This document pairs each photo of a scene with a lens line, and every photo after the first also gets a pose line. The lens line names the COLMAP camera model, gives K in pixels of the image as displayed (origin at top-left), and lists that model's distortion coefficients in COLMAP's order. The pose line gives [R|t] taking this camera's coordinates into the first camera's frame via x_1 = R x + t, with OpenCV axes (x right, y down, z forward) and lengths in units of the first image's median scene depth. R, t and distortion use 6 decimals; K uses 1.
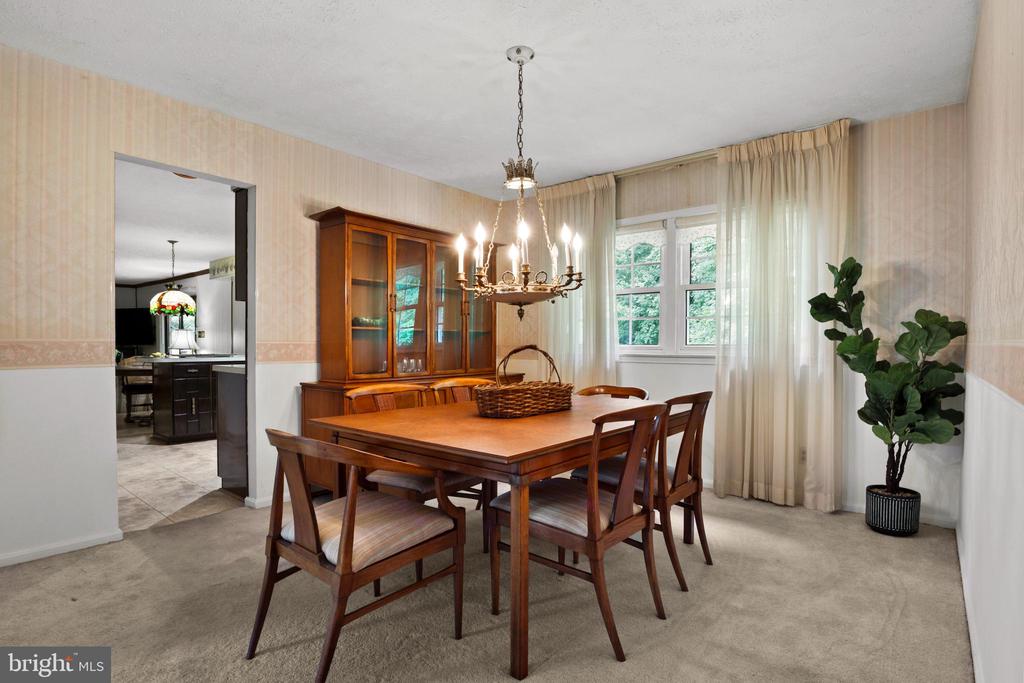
lens RADIAL K [[519.6, 0, 512.1], [0, 519.6, 350.0], [0, 0, 1]] dist [-0.037346, 0.010374]
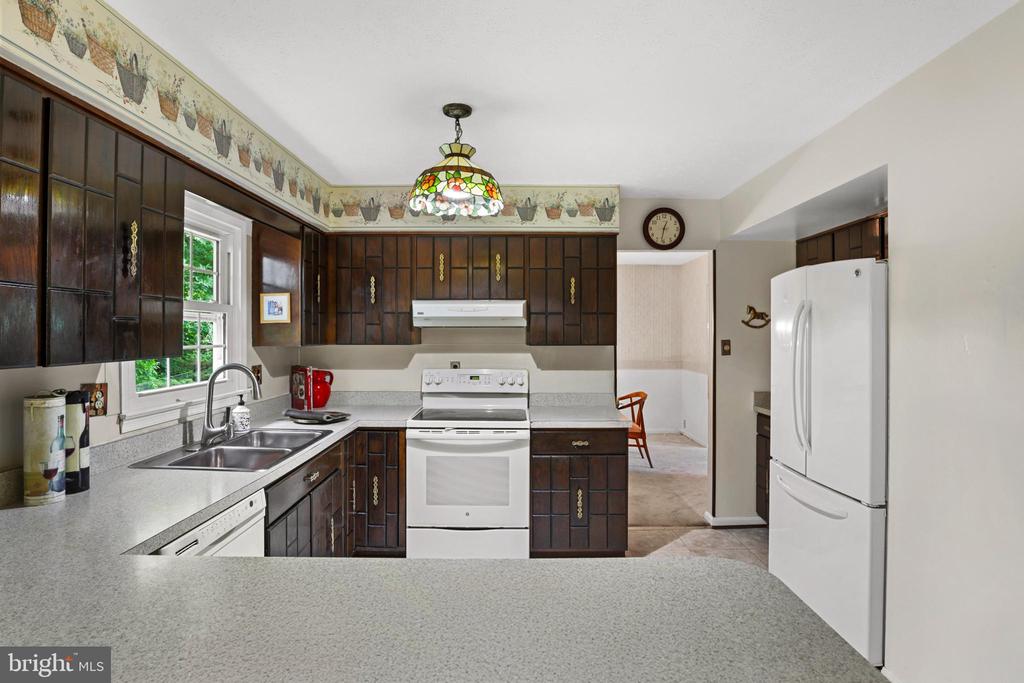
lens RADIAL K [[519.6, 0, 515.6], [0, 519.6, 337.0], [0, 0, 1]] dist [-0.037346, 0.010374]
pose [[-0.641090, -0.001518, 0.767464, -1.256392], [0.017385, 0.999713, 0.016500, -0.137602], [-0.767269, 0.023921, -0.640879, 1.901403]]
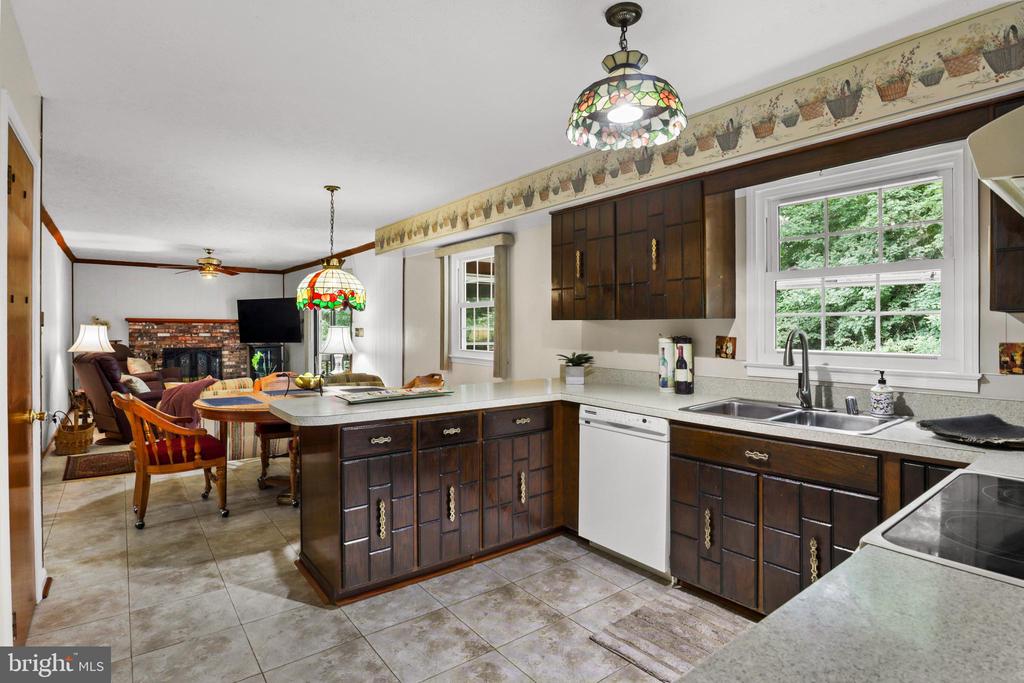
lens RADIAL K [[519.6, 0, 511.3], [0, 519.6, 326.7], [0, 0, 1]] dist [-0.037346, 0.010374]
pose [[0.974832, 0.003516, -0.222912, -0.673000], [-0.007546, 0.999823, -0.017233, -0.082842], [0.222812, 0.018482, 0.974686, 0.955748]]
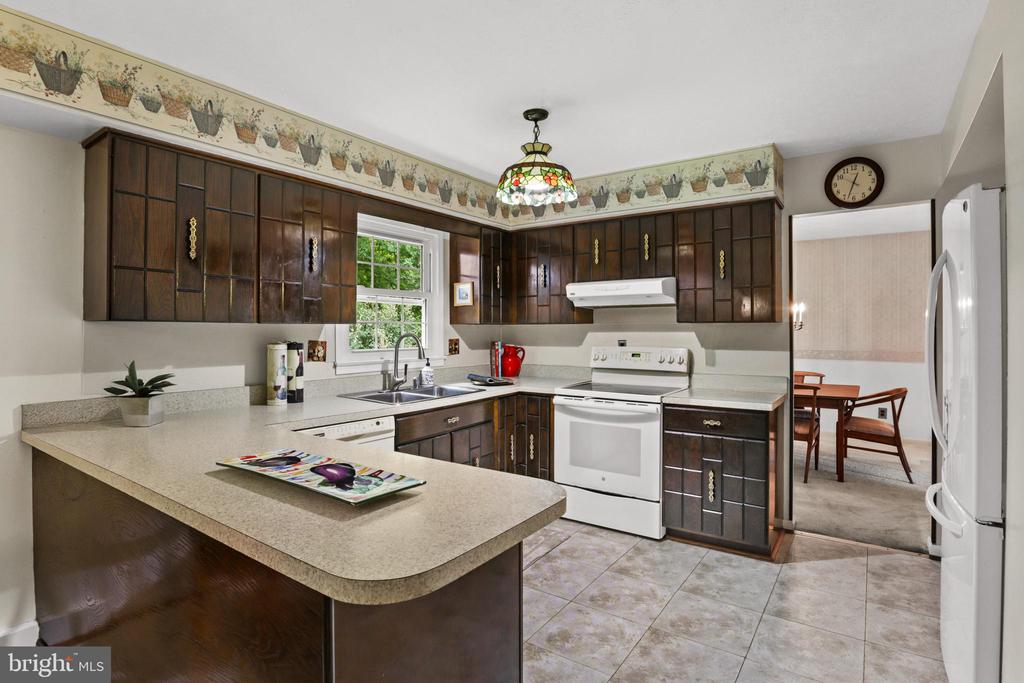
lens RADIAL K [[519.6, 0, 512.1], [0, 519.6, 327.8], [0, 0, 1]] dist [-0.037346, 0.010374]
pose [[-0.081317, 0.008654, 0.996651, -1.474028], [0.023168, 0.999709, -0.006790, -0.092963], [-0.996419, 0.022538, -0.081493, 1.623940]]
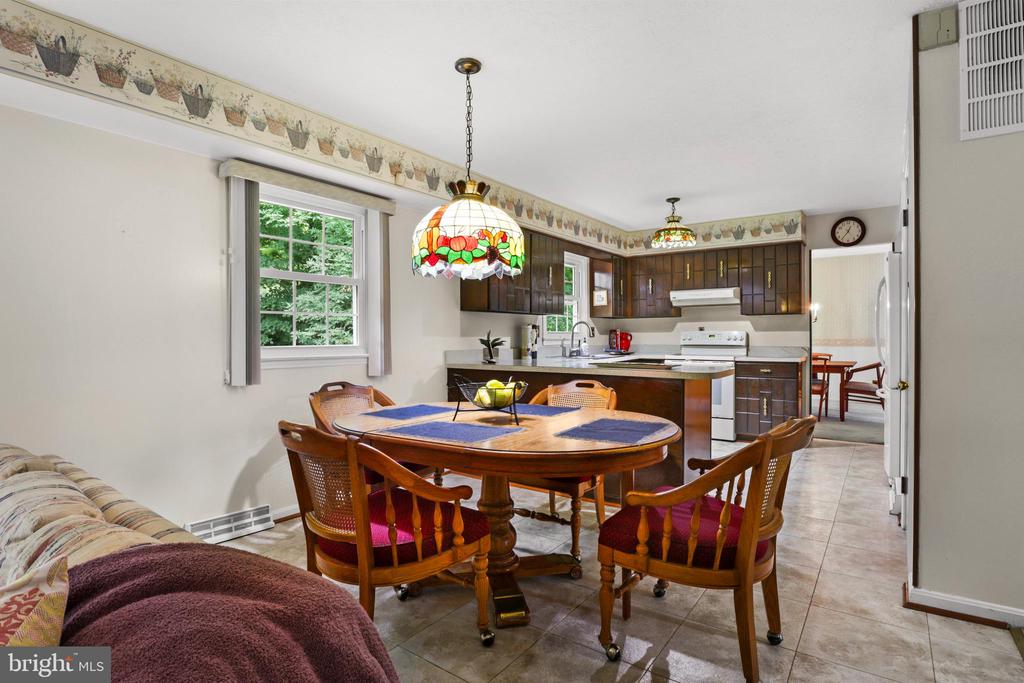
lens RADIAL K [[519.6, 0, 516.7], [0, 519.6, 341.4], [0, 0, 1]] dist [-0.037346, 0.010374]
pose [[-0.067836, -0.006374, 0.997676, -2.126625], [0.026367, 0.999619, 0.008179, -0.047879], [-0.997348, 0.026860, -0.067642, 2.071228]]
